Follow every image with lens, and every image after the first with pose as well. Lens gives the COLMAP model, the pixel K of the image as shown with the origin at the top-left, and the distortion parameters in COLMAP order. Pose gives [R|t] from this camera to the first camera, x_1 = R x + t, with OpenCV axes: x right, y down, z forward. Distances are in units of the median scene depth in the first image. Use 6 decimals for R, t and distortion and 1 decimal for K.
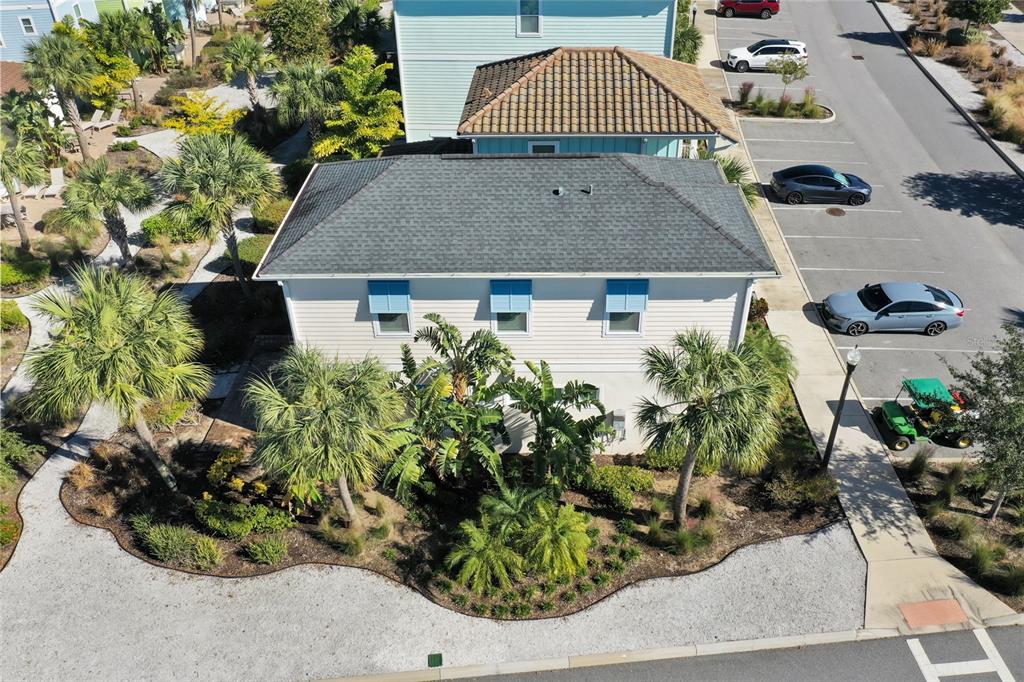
lens RADIAL K [[806.2, 0, 512.0], [0, 806.2, 341.0], [0, 0, 1]] dist [-0.002432, -0.007908]
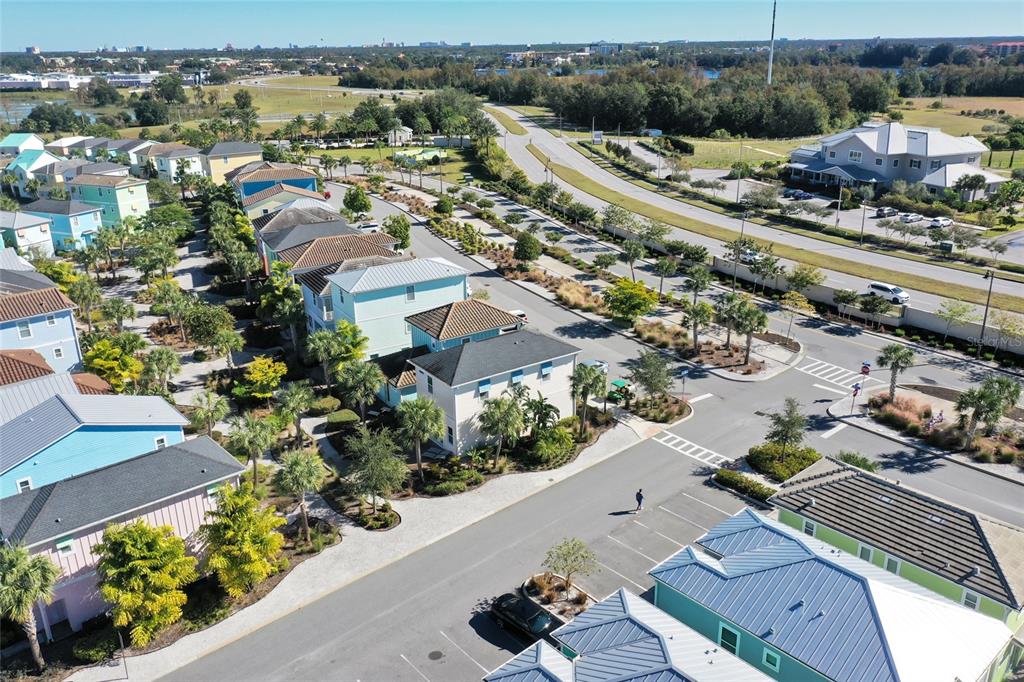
lens RADIAL K [[806.2, 0, 512.0], [0, 806.2, 341.0], [0, 0, 1]] dist [-0.002432, -0.007908]
pose [[0.806364, -0.196454, 0.557838, -1.635812], [0.341243, 0.924923, -0.167543, 0.314583], [-0.483043, 0.325459, 0.812863, -1.483391]]
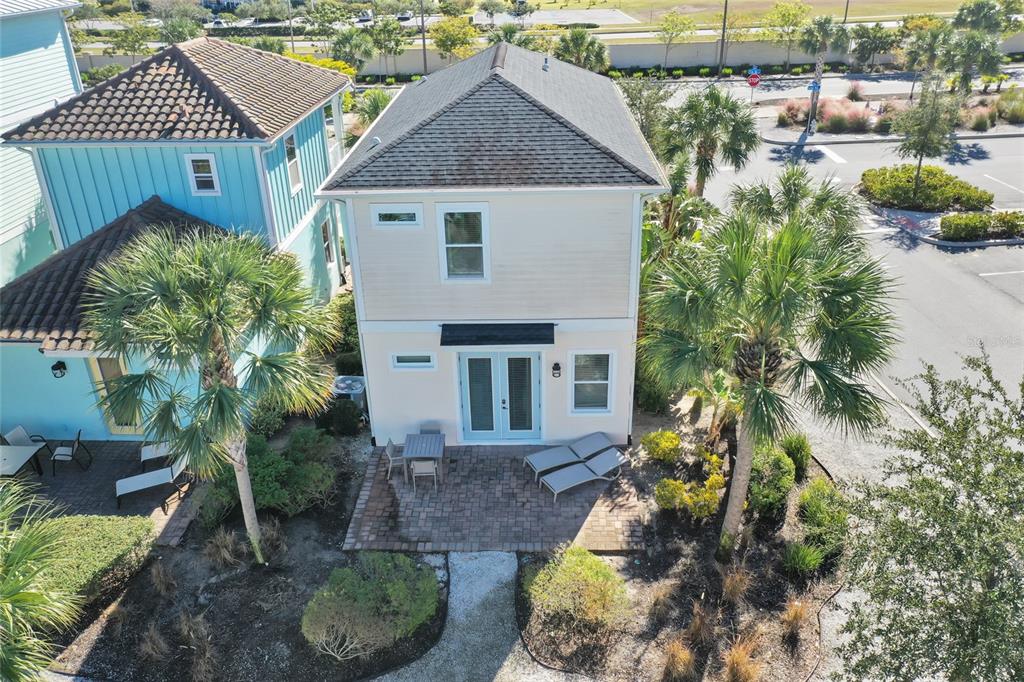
lens RADIAL K [[795.2, 0, 512.0], [0, 795.2, 341.0], [0, 0, 1]] dist [-0.037478, -0.004384]
pose [[0.003992, -0.437875, 0.899027, -0.989154], [0.600751, 0.719768, 0.347898, -0.302266], [-0.799426, 0.538703, 0.265927, 0.914939]]
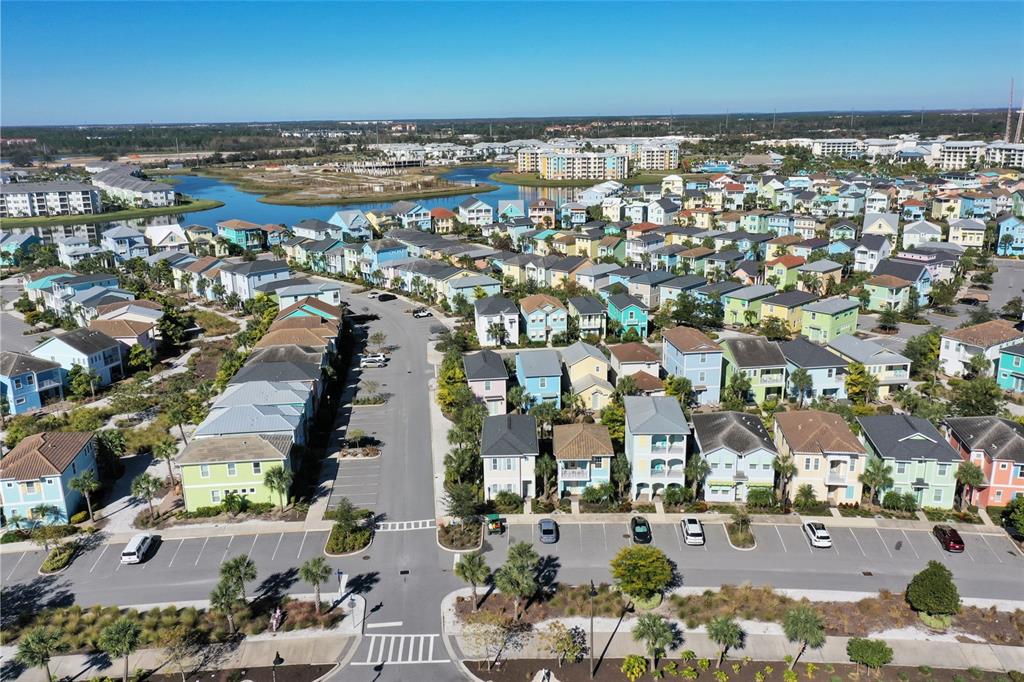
lens RADIAL K [[806.2, 0, 512.0], [0, 806.2, 341.0], [0, 0, 1]] dist [-0.002432, -0.007908]
pose [[0.024869, 0.285547, -0.958042, 4.350224], [-0.563975, 0.795281, 0.222396, -1.664236], [0.825417, 0.534781, 0.180819, -0.096262]]
